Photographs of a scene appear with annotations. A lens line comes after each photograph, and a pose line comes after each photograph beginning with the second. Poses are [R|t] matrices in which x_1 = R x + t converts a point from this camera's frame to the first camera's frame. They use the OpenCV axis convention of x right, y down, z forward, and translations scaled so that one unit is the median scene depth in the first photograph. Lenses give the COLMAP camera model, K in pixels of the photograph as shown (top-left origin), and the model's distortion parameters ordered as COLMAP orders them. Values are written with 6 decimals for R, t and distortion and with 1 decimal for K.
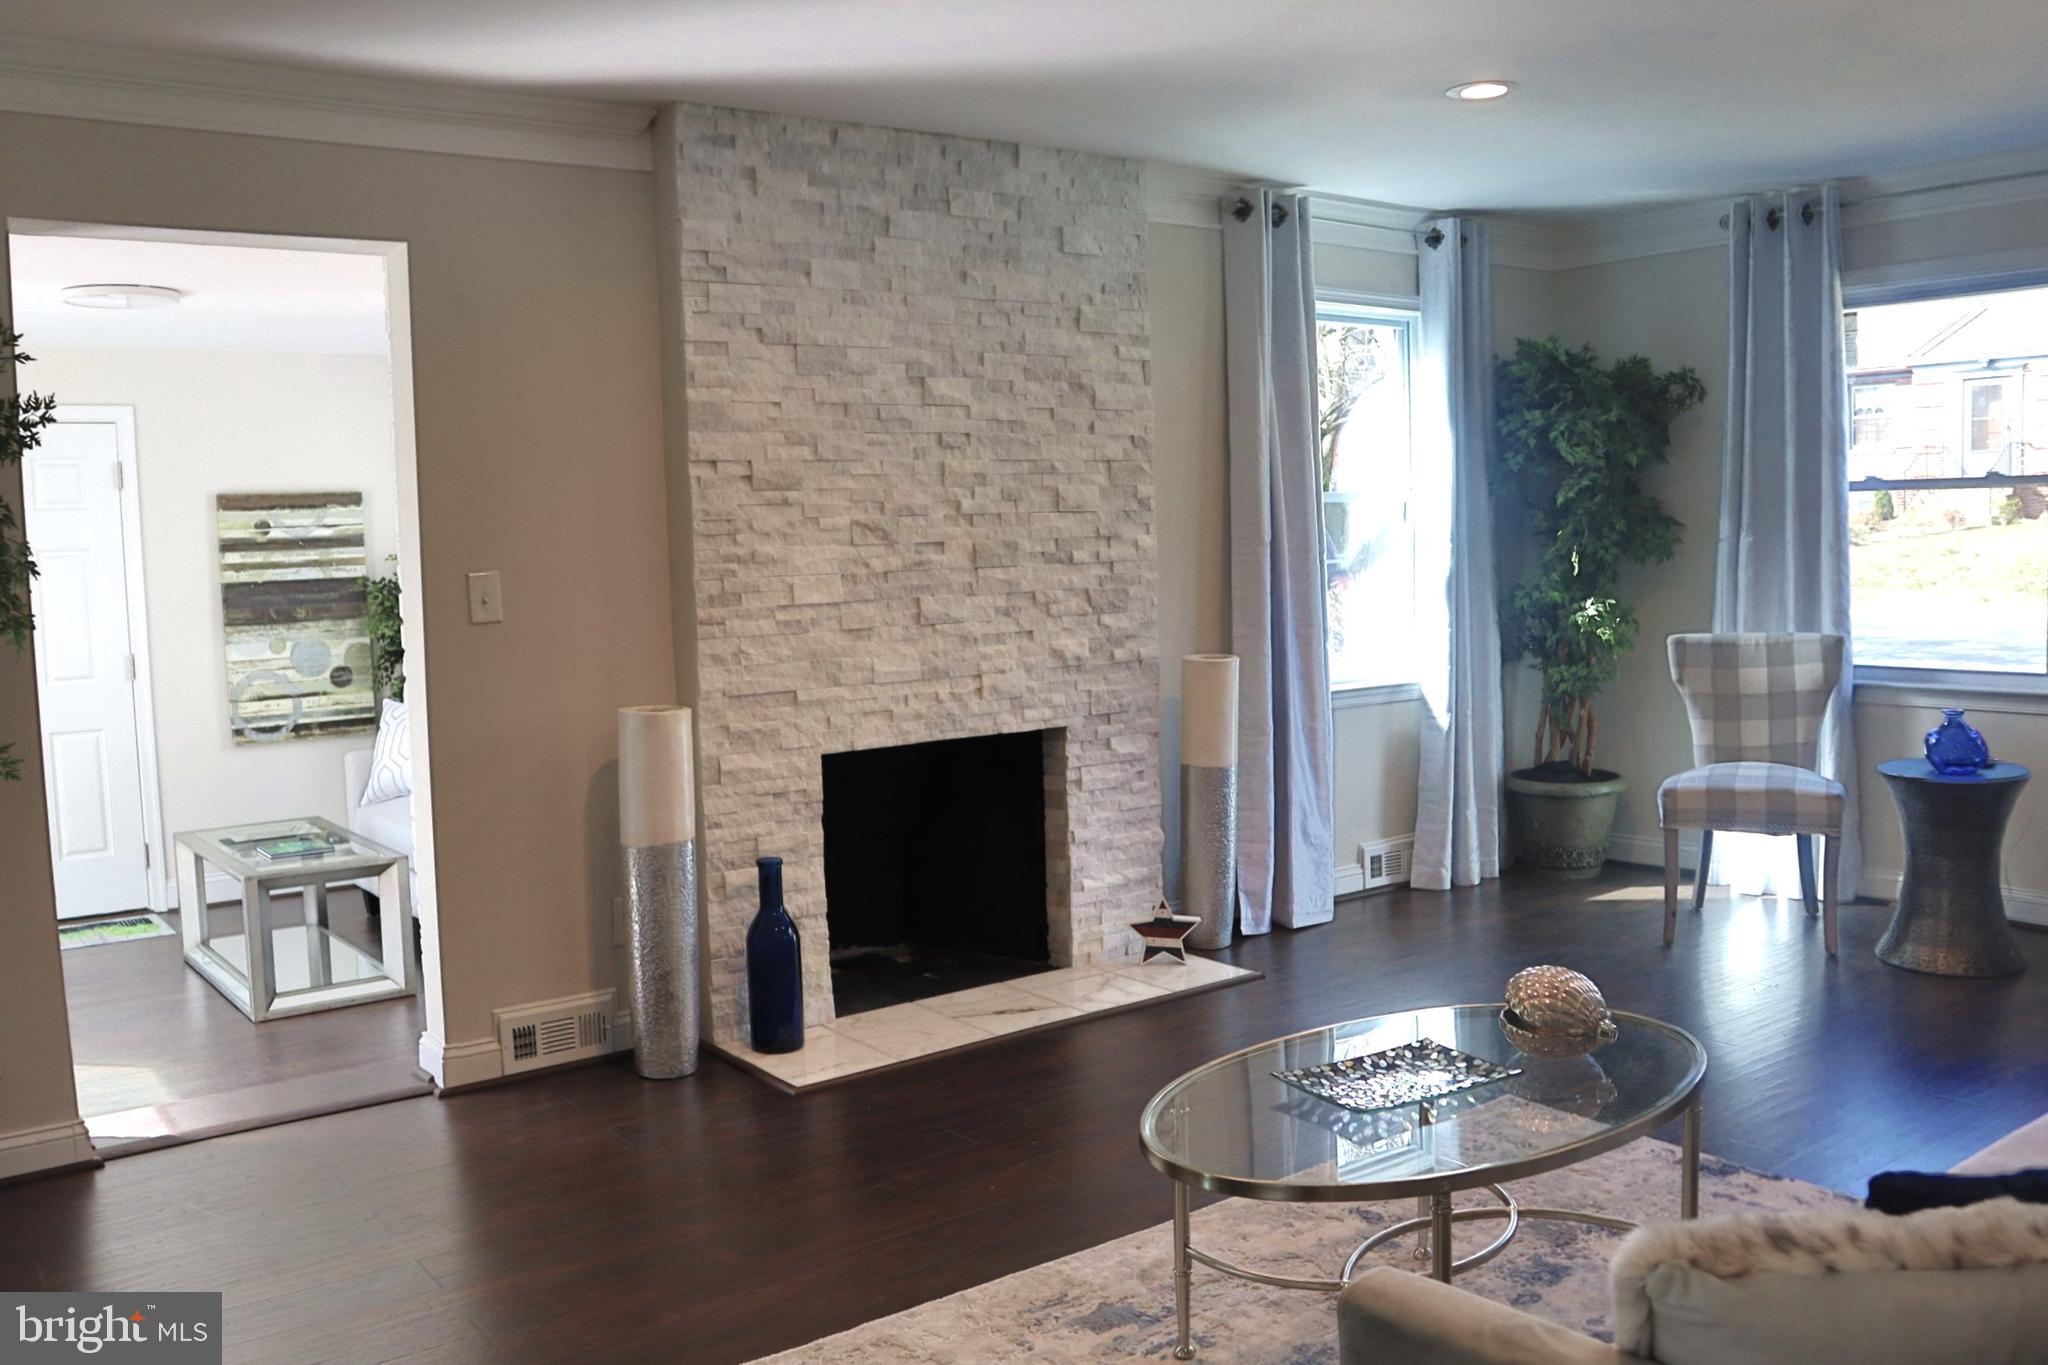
lens RADIAL K [[1714.3, 0, 1031.2], [0, 1714.3, 690.5], [0, 0, 1]] dist [-0.158362, 0.143373]
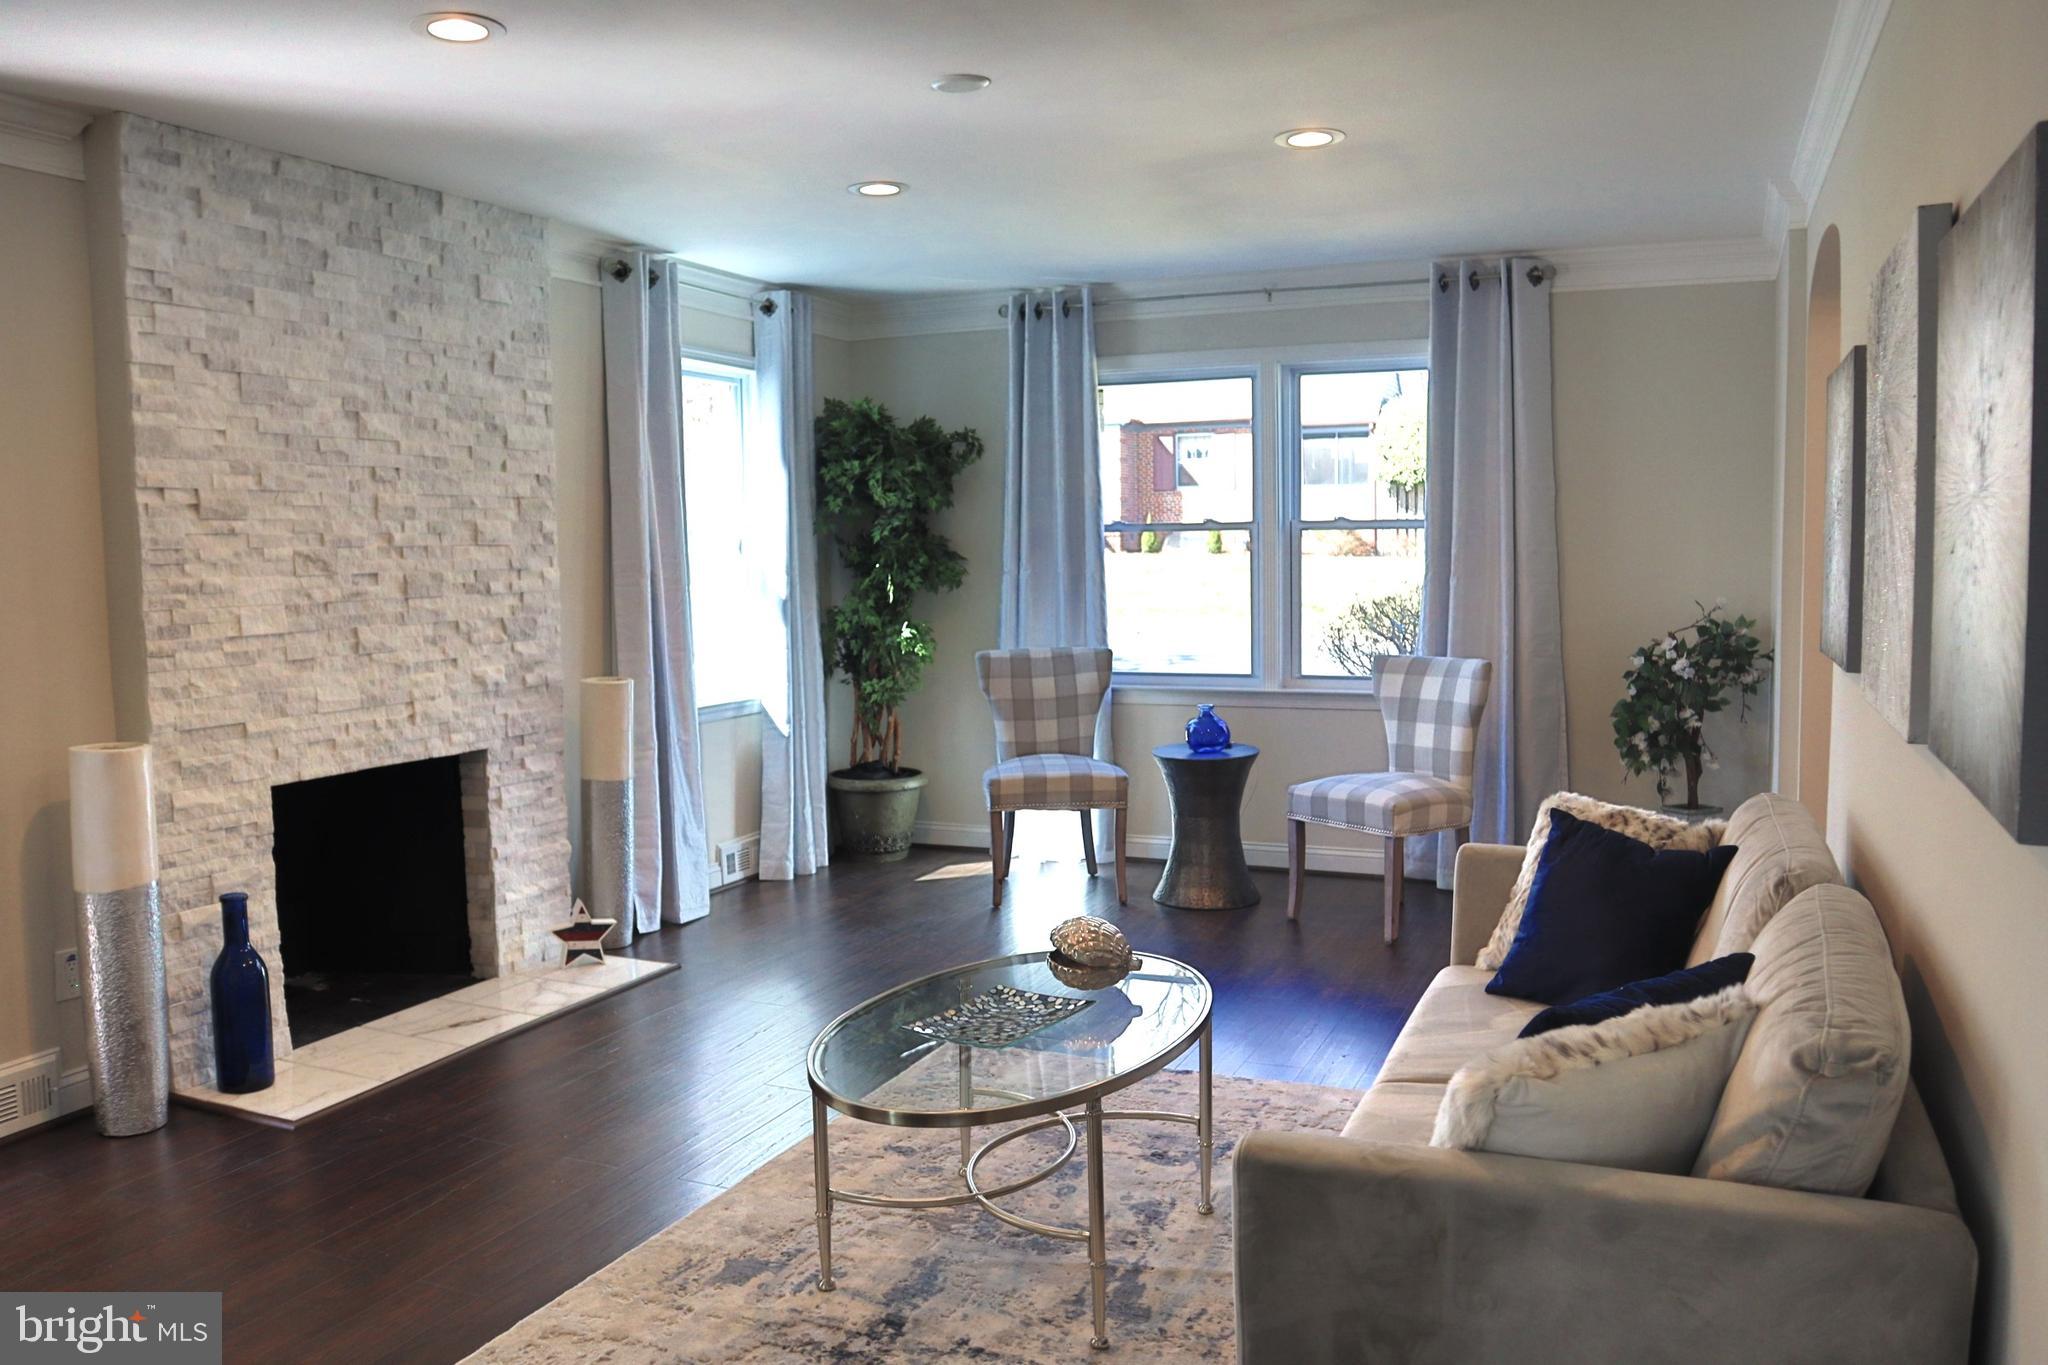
lens RADIAL K [[1560.4, 0, 1024.0], [0, 1560.4, 682.5], [0, 0, 1]] dist [-0.135498, 0.077279]
pose [[0.870534, -0.027603, 0.491334, -0.158609], [0.036973, 0.999272, -0.009369, 0.001503], [-0.490718, 0.026322, 0.870921, 0.014987]]
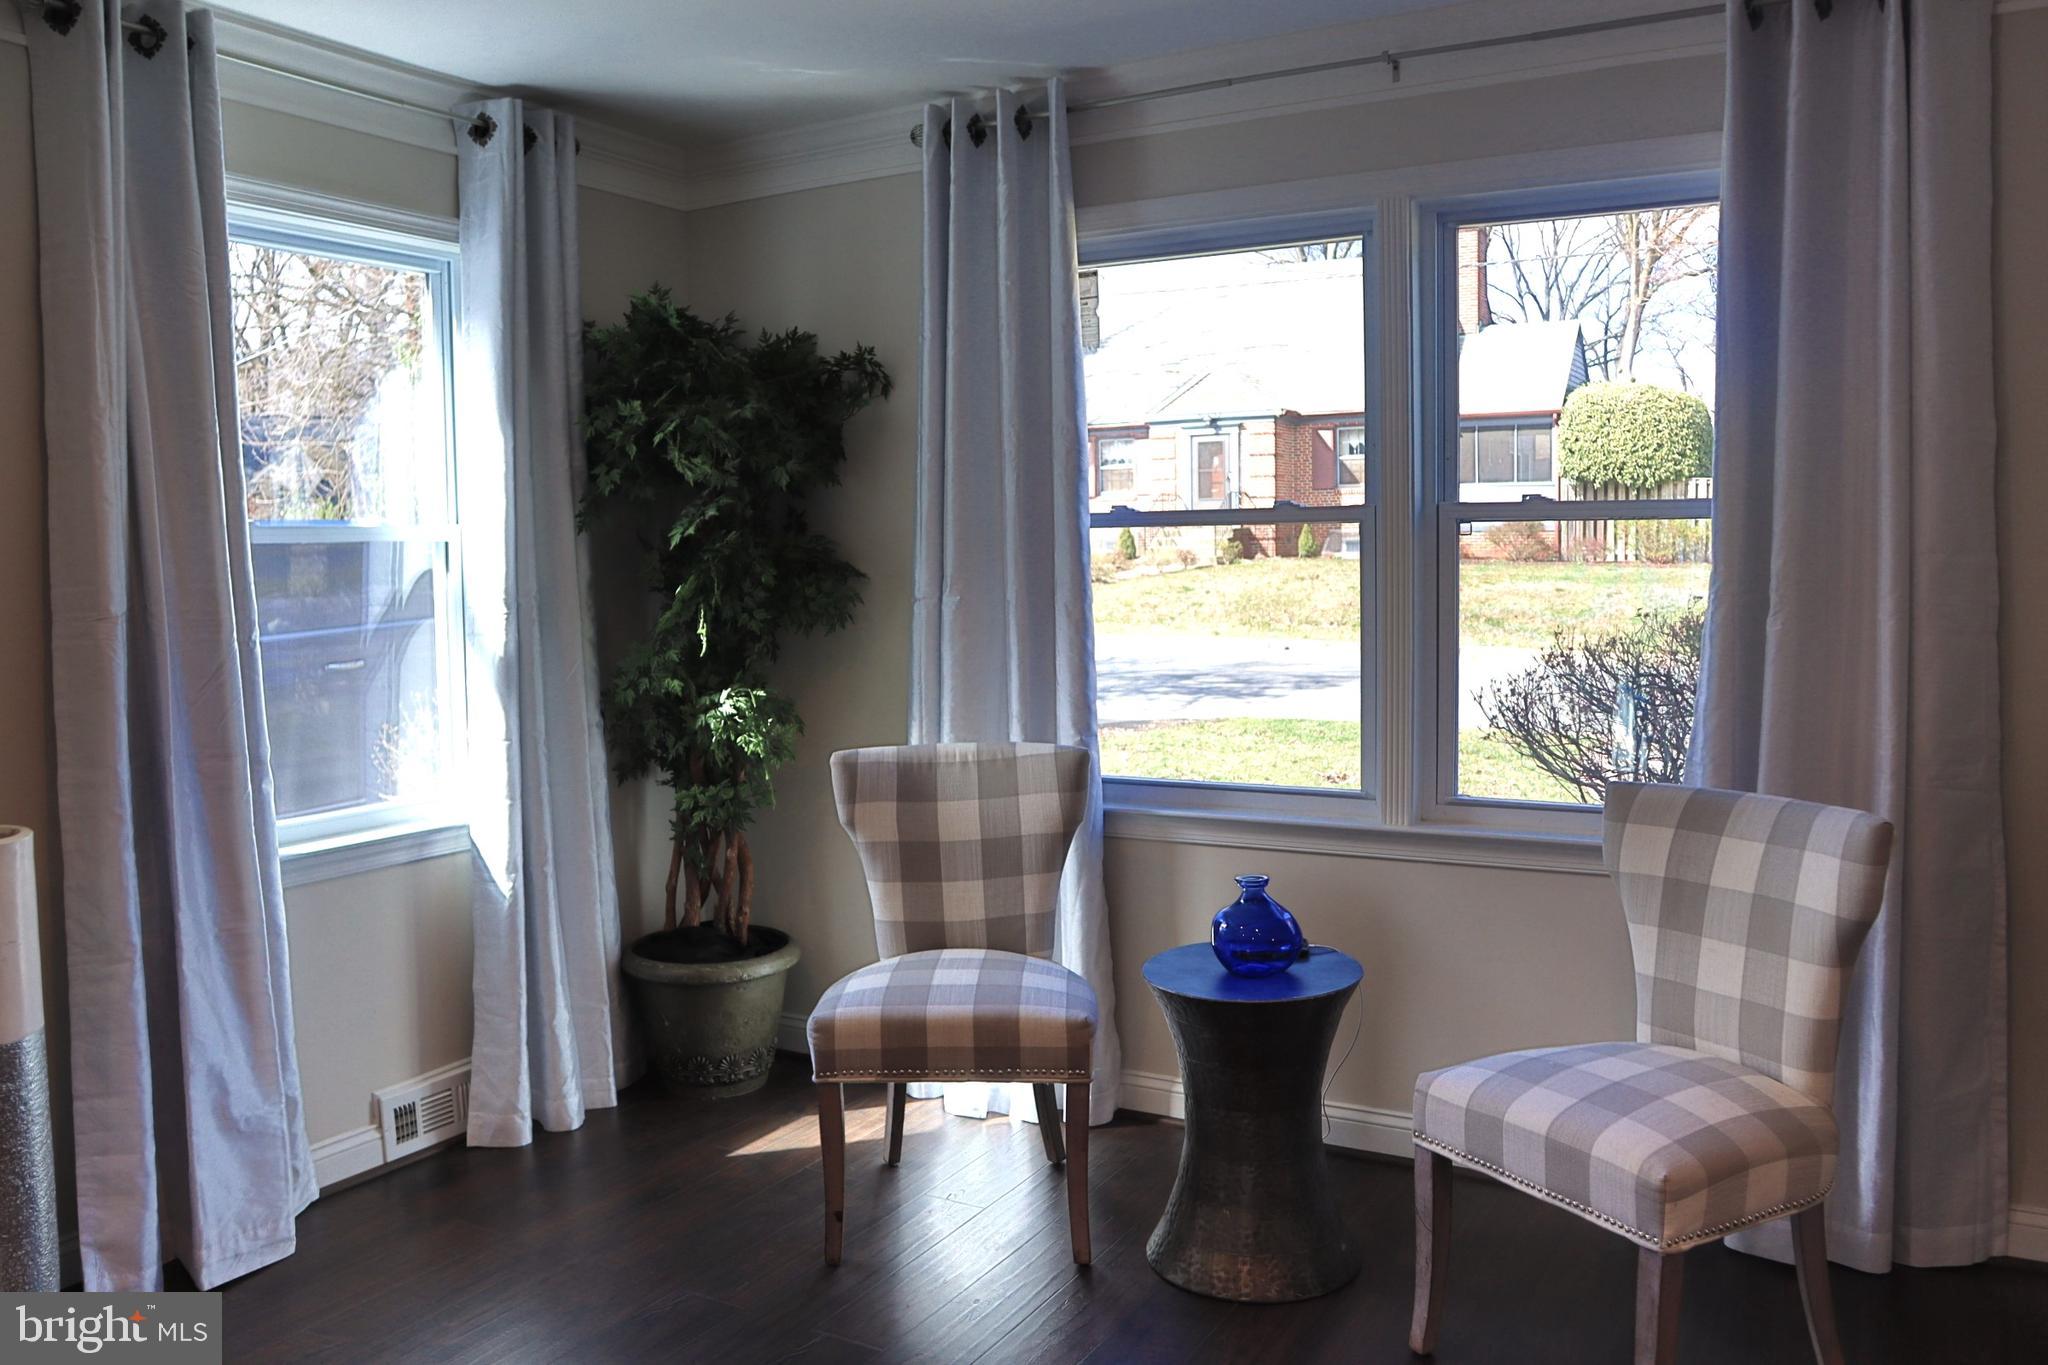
lens RADIAL K [[1560.4, 0, 1024.0], [0, 1560.4, 682.5], [0, 0, 1]] dist [-0.135498, 0.077279]
pose [[0.918337, -0.019741, 0.395307, 0.244433], [0.027595, 0.999518, -0.014192, -0.055606], [-0.394836, 0.023941, 0.918440, 0.488369]]
